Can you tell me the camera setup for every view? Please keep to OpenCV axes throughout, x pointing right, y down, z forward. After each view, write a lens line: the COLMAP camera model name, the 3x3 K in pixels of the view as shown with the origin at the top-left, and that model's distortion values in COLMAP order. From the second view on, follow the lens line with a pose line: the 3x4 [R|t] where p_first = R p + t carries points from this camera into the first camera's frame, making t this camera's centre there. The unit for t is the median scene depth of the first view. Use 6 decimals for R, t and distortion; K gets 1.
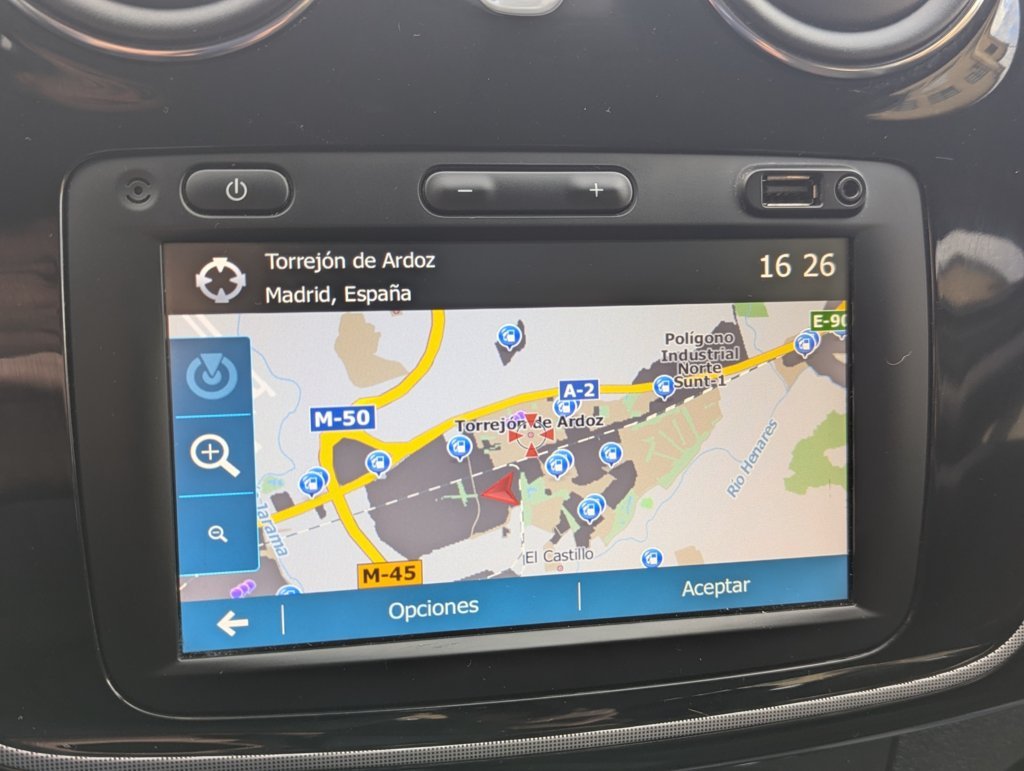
lens RADIAL K [[1080.6, 0, 511.4], [0, 1080.6, 394.0], [0, 0, 1]] dist [0.049612, 0.000000]
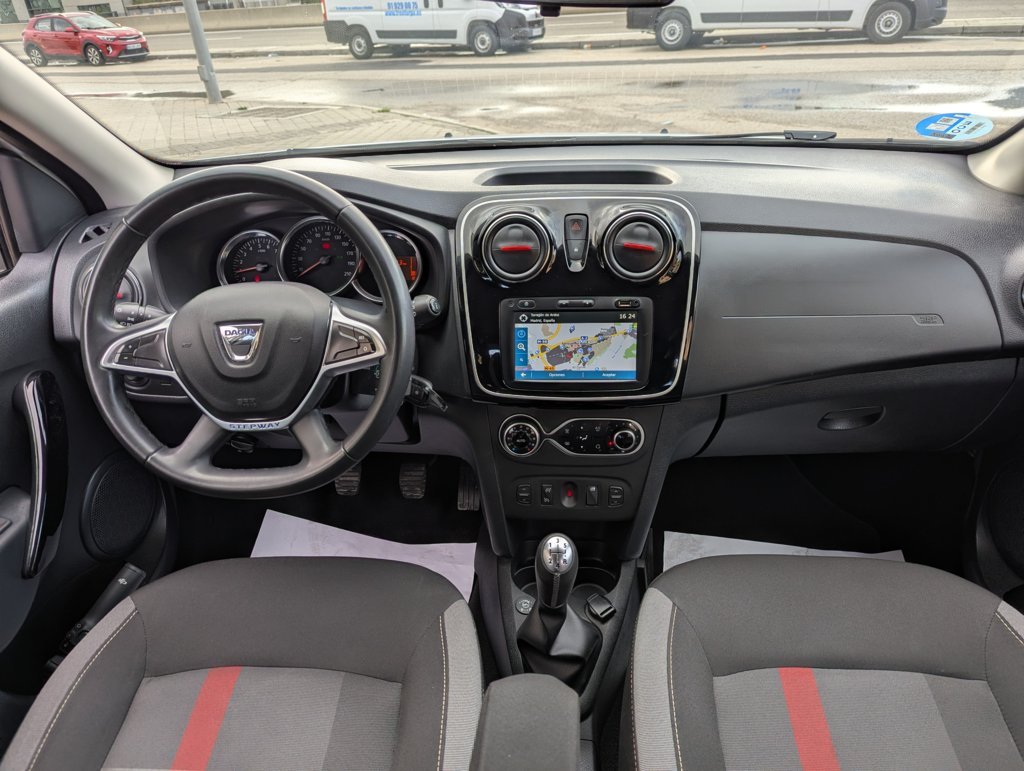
lens RADIAL K [[1080.6, 0, 509.2], [0, 1080.6, 385.3], [0, 0, 1]] dist [0.049612, 0.000000]
pose [[0.957316, 0.029348, -0.287550, 1.333926], [-0.035577, 0.999231, -0.016457, 0.353595], [0.286846, 0.025985, 0.957624, -4.558583]]
